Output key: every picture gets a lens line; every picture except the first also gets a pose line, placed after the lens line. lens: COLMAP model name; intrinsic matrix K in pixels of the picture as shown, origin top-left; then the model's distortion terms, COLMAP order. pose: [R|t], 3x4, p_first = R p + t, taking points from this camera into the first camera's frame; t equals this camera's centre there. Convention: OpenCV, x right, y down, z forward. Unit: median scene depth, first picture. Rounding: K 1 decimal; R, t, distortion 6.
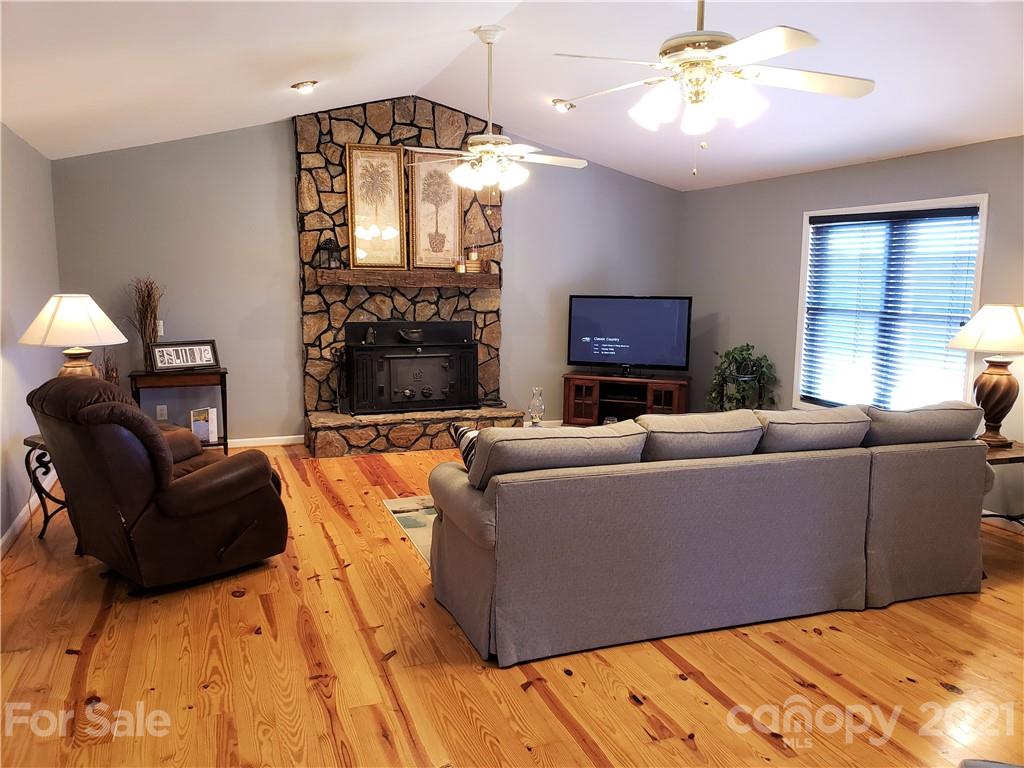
lens RADIAL K [[780.3, 0, 521.7], [0, 780.3, 386.1], [0, 0, 1]] dist [0.054635, -0.066497]
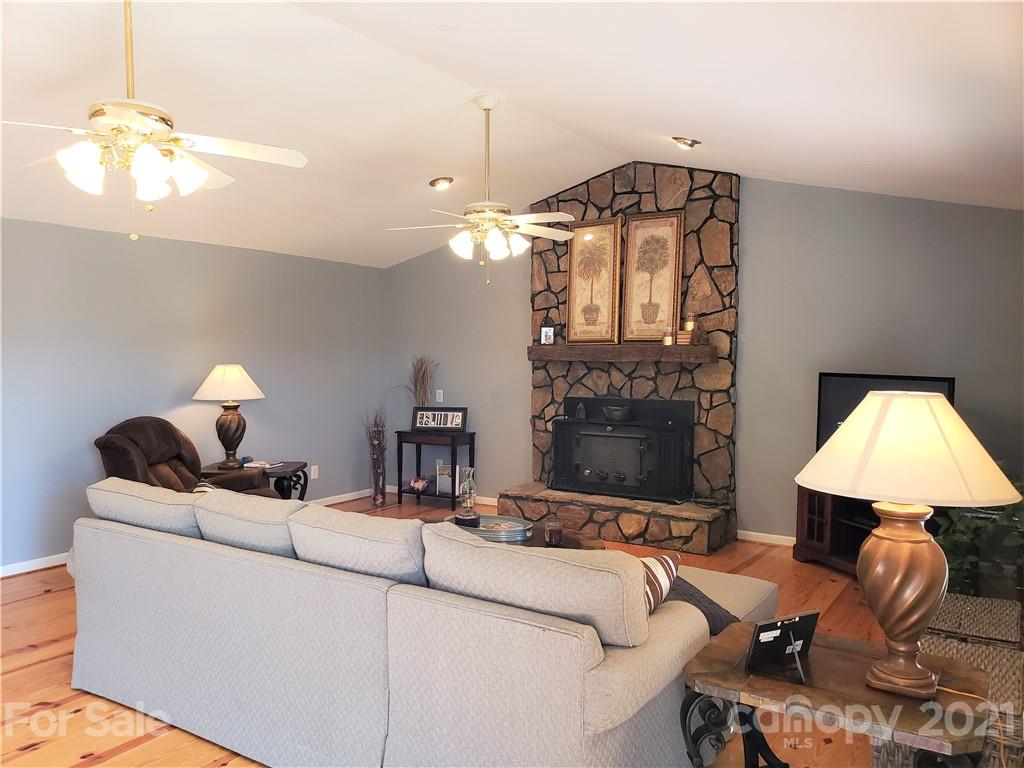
lens RADIAL K [[780.3, 0, 517.0], [0, 780.3, 392.8], [0, 0, 1]] dist [0.054635, -0.066497]
pose [[0.577956, 0.027795, -0.815595, 0.558826], [-0.107081, 0.993362, -0.042028, -0.038020], [0.809012, 0.111625, 0.577095, 0.370358]]
